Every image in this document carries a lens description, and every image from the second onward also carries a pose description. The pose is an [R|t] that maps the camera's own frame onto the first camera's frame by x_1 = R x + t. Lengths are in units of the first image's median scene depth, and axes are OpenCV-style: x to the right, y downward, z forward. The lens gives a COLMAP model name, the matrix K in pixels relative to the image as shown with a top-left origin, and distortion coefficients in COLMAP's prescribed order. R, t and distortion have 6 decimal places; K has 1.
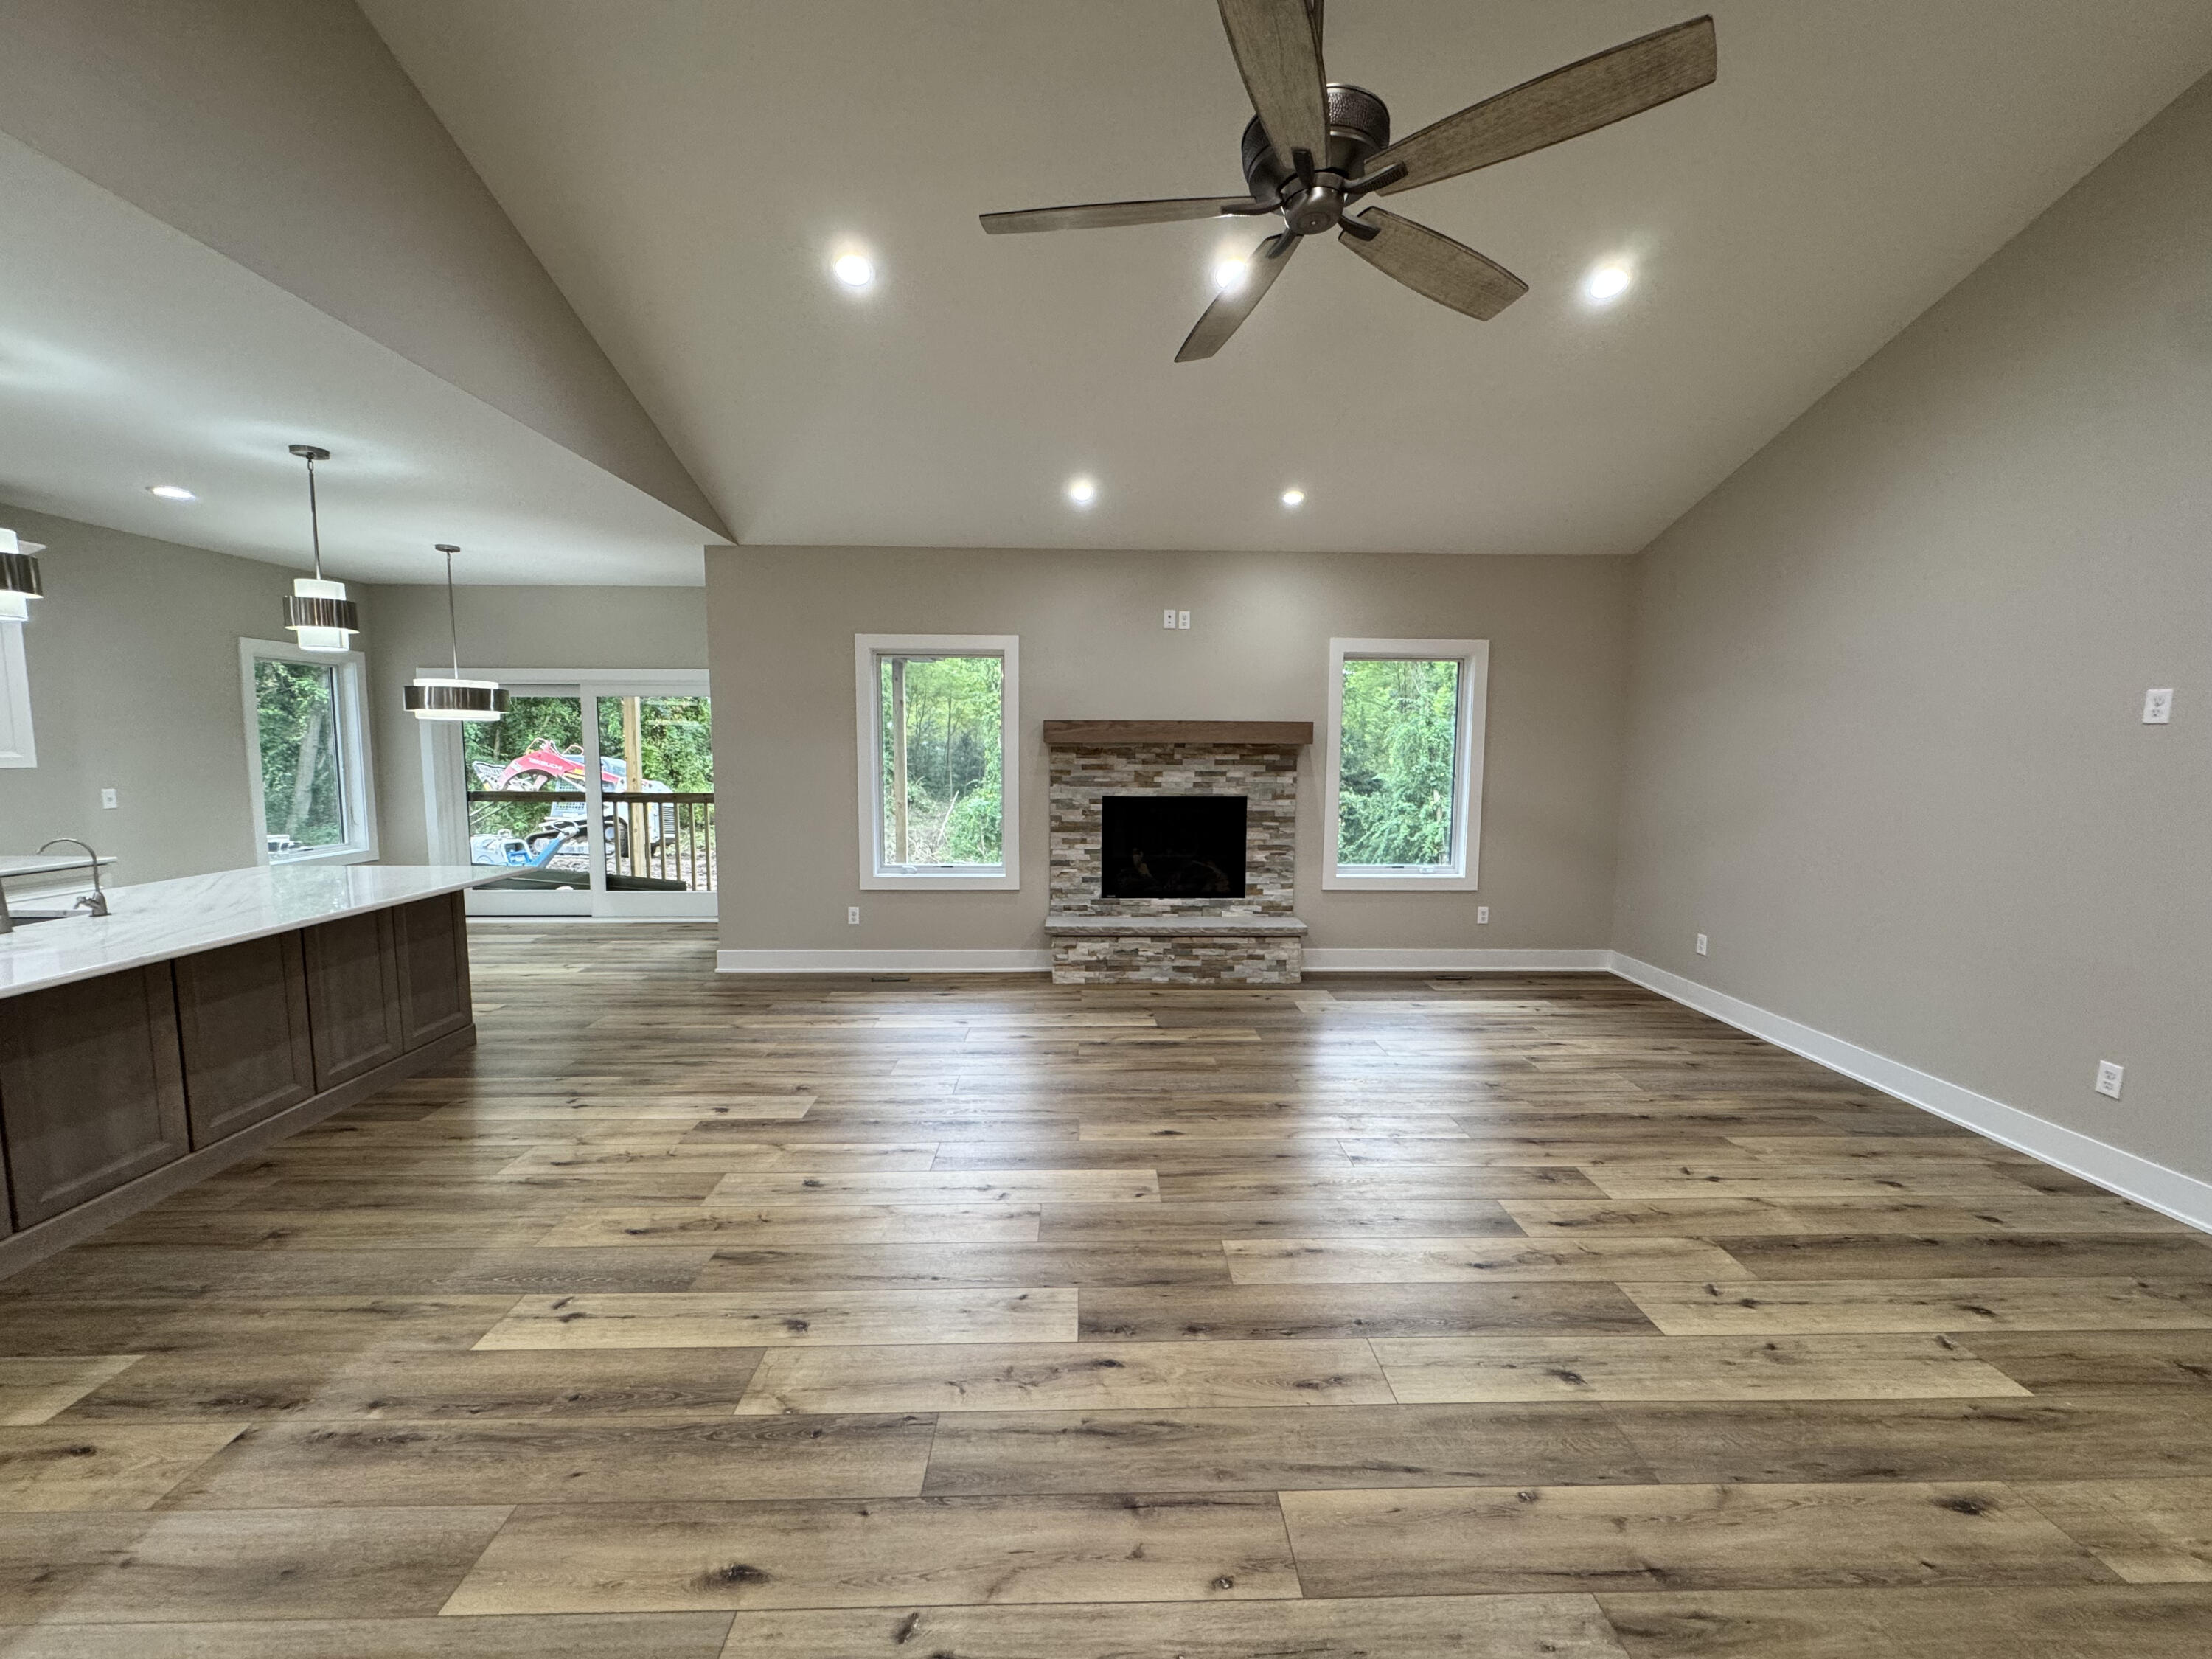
lens RADIAL K [[881.2, 0, 1107.3], [0, 881.2, 828.7], [0, 0, 1]] dist [-0.001516, -0.000122]
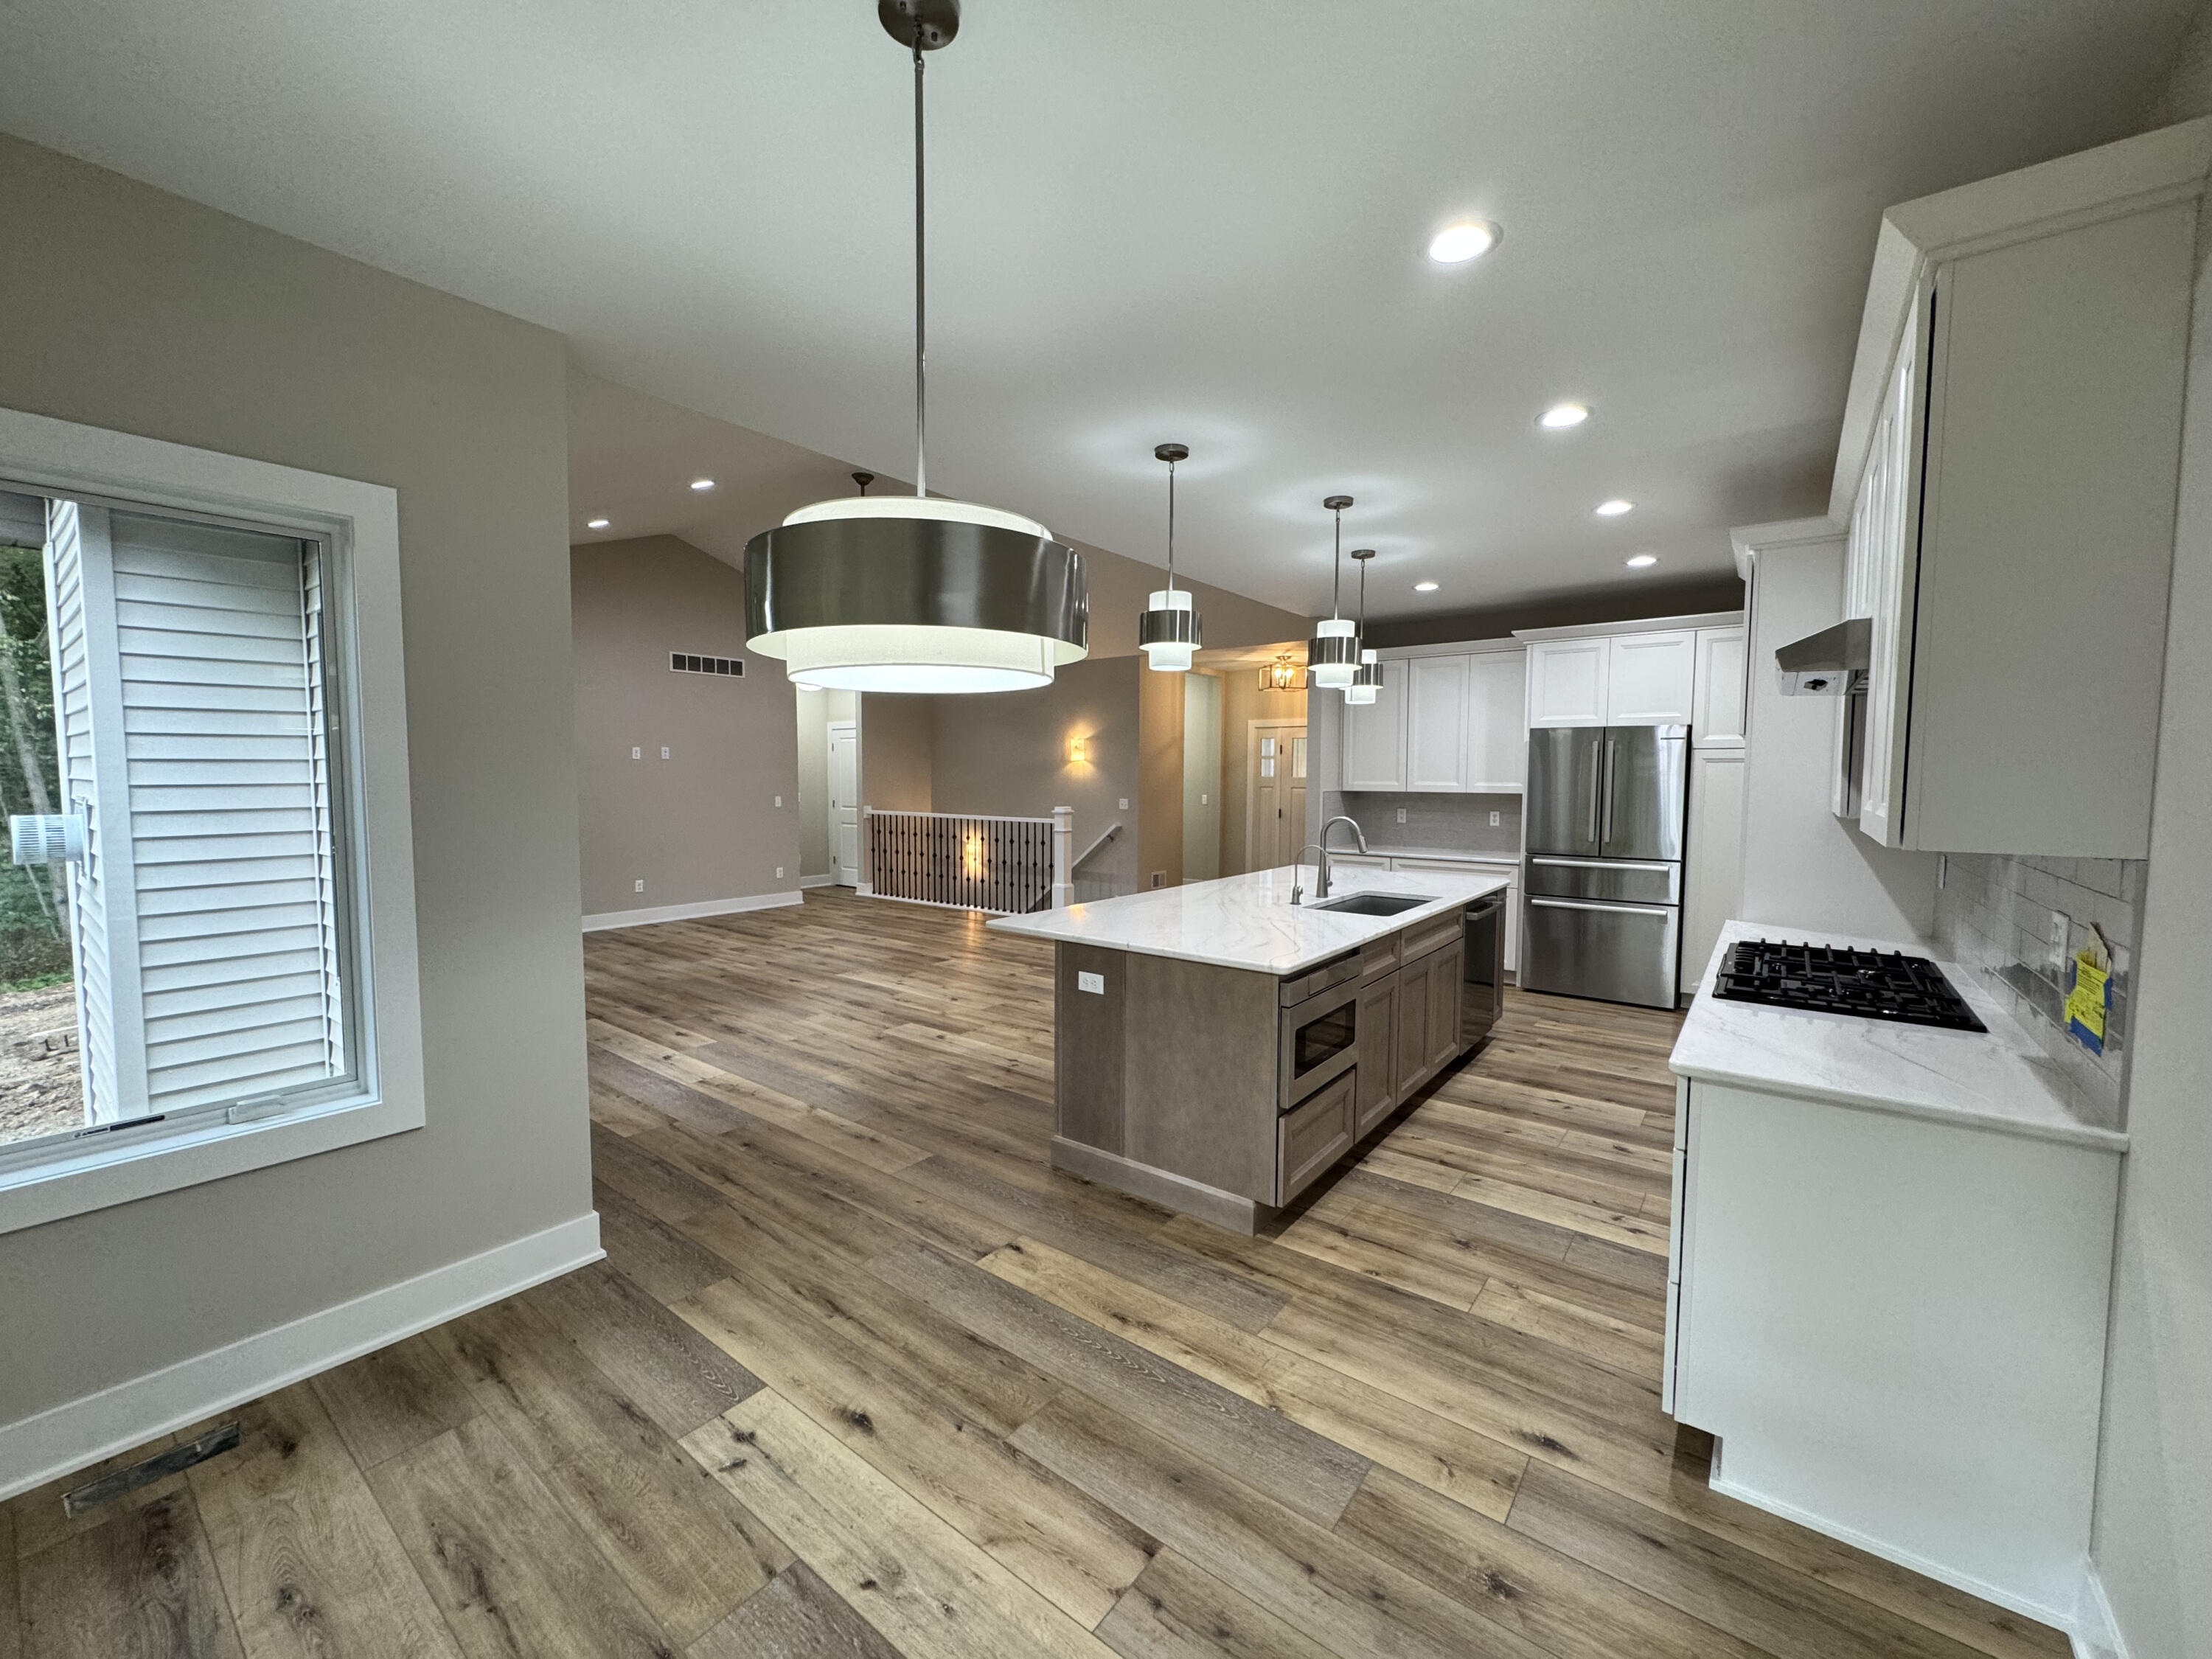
lens RADIAL K [[881.2, 0, 1106.6], [0, 881.2, 829.5], [0, 0, 1]] dist [-0.001516, -0.000122]
pose [[-0.775249, -0.050454, 0.629637, -1.072952], [0.052127, 0.988295, 0.143376, -0.132162], [-0.629501, 0.143974, -0.763545, 1.328288]]
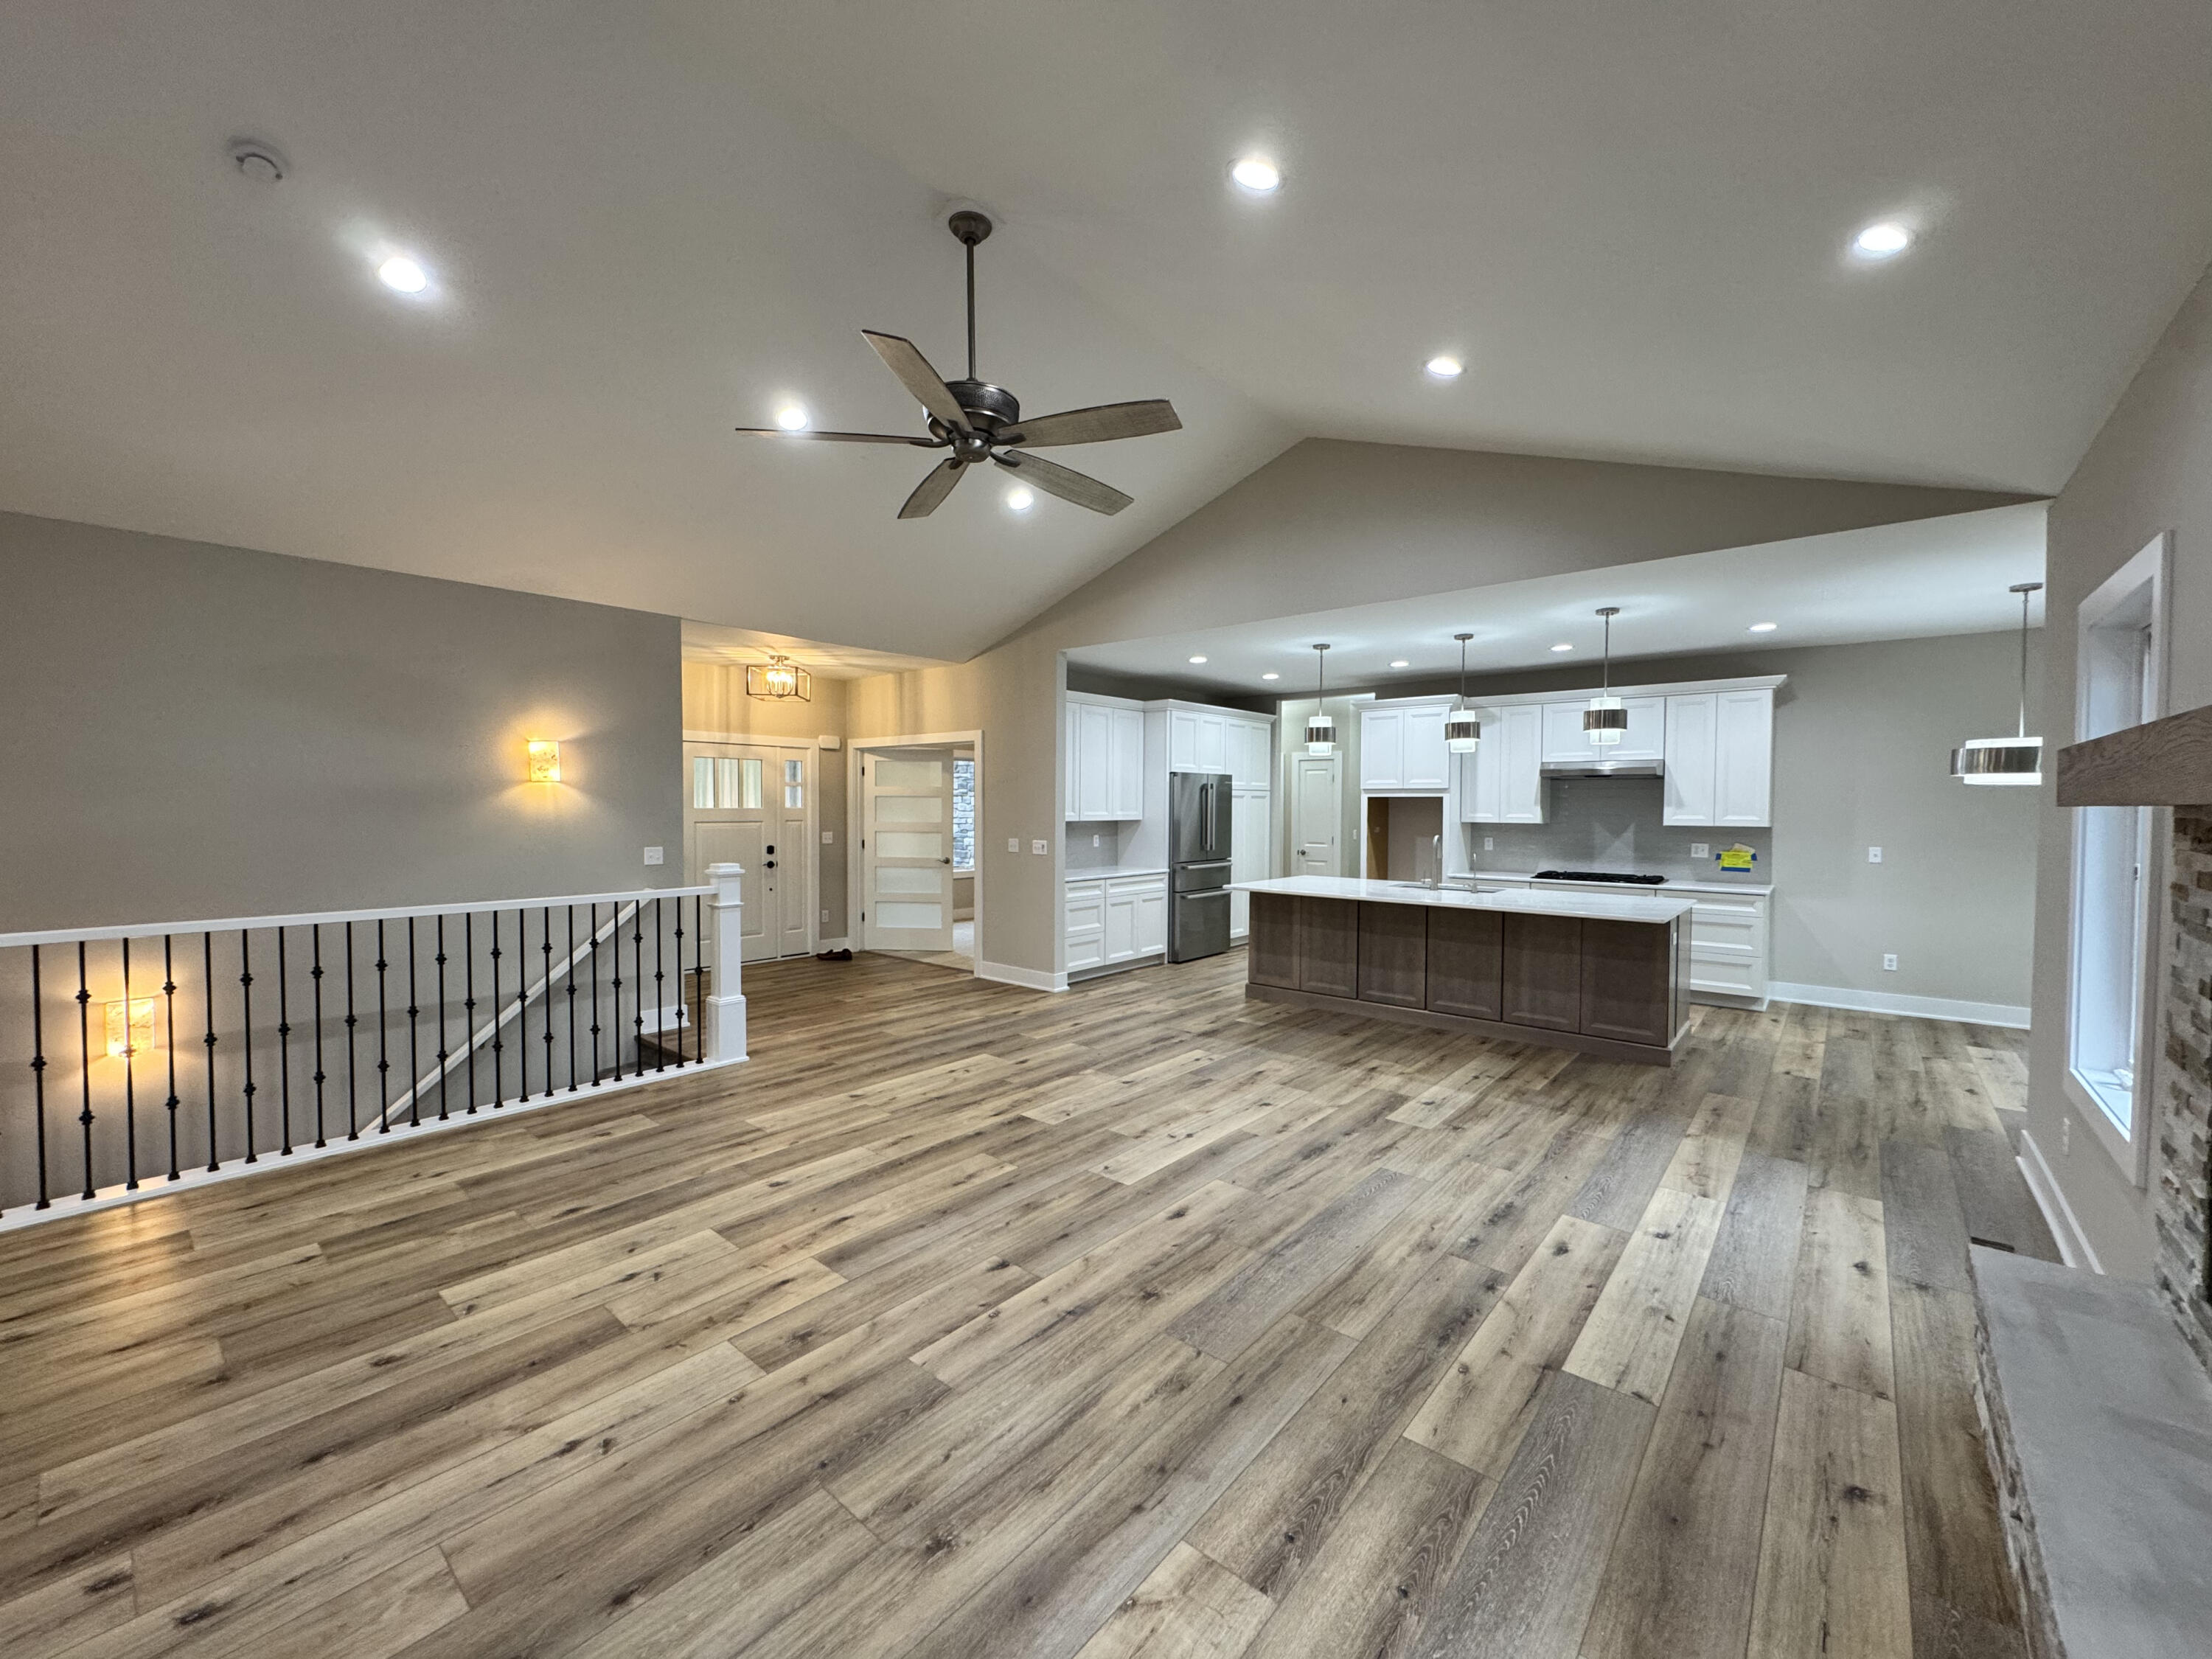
lens RADIAL K [[881.2, 0, 1105.7], [0, 881.2, 826.4], [0, 0, 1]] dist [-0.001516, -0.000122]
pose [[-0.669327, 0.010360, -0.742896, 0.559180], [-0.080316, 0.993034, 0.086212, -0.097143], [0.738614, 0.117370, -0.663833, 1.039125]]
